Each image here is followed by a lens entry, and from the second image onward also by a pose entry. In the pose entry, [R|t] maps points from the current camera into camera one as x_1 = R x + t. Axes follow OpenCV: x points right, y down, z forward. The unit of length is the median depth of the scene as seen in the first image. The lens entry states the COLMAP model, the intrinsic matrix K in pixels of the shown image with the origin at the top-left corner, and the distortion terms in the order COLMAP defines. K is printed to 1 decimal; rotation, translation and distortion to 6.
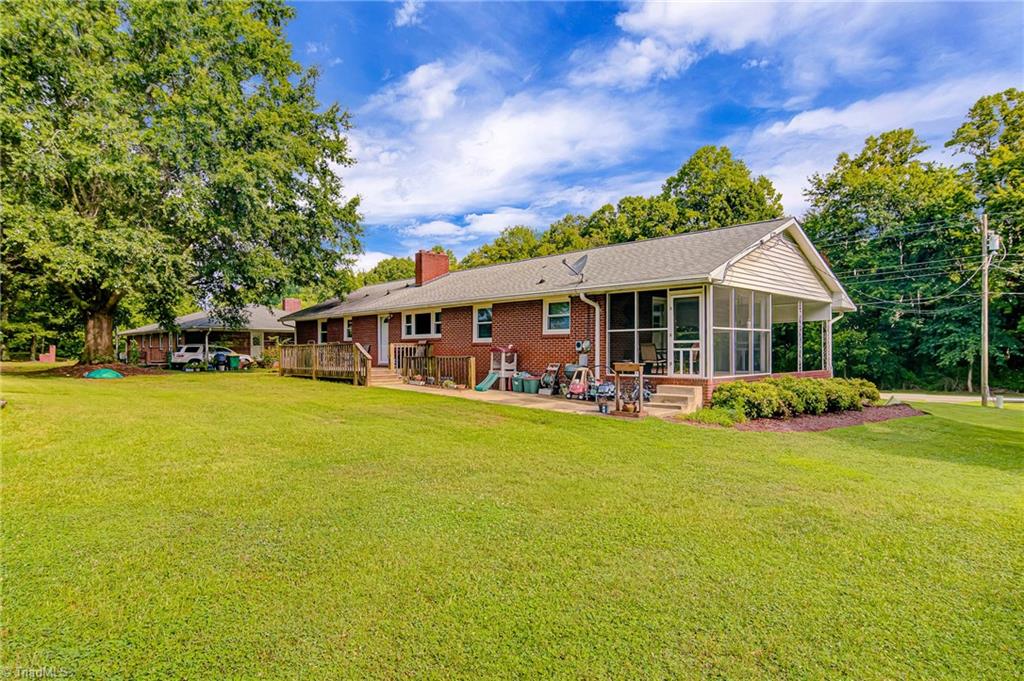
lens RADIAL K [[613.0, 0, 512.0], [0, 613.0, 340.5], [0, 0, 1]] dist [-0.001236, -0.000044]
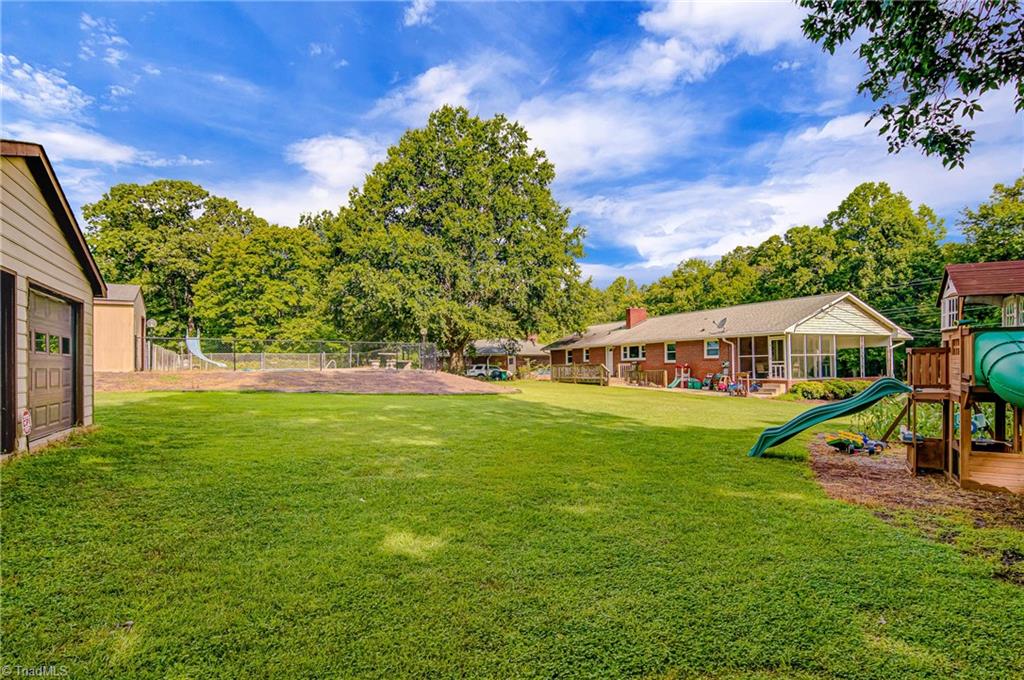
lens RADIAL K [[549.0, 0, 509.5], [0, 549.0, 359.7], [0, 0, 1]] dist [0.001800, -0.000547]
pose [[0.950305, -0.016878, -0.310861, 0.005210], [0.019158, 0.999807, 0.004283, -0.021011], [0.310729, -0.010026, 0.950446, -0.685421]]
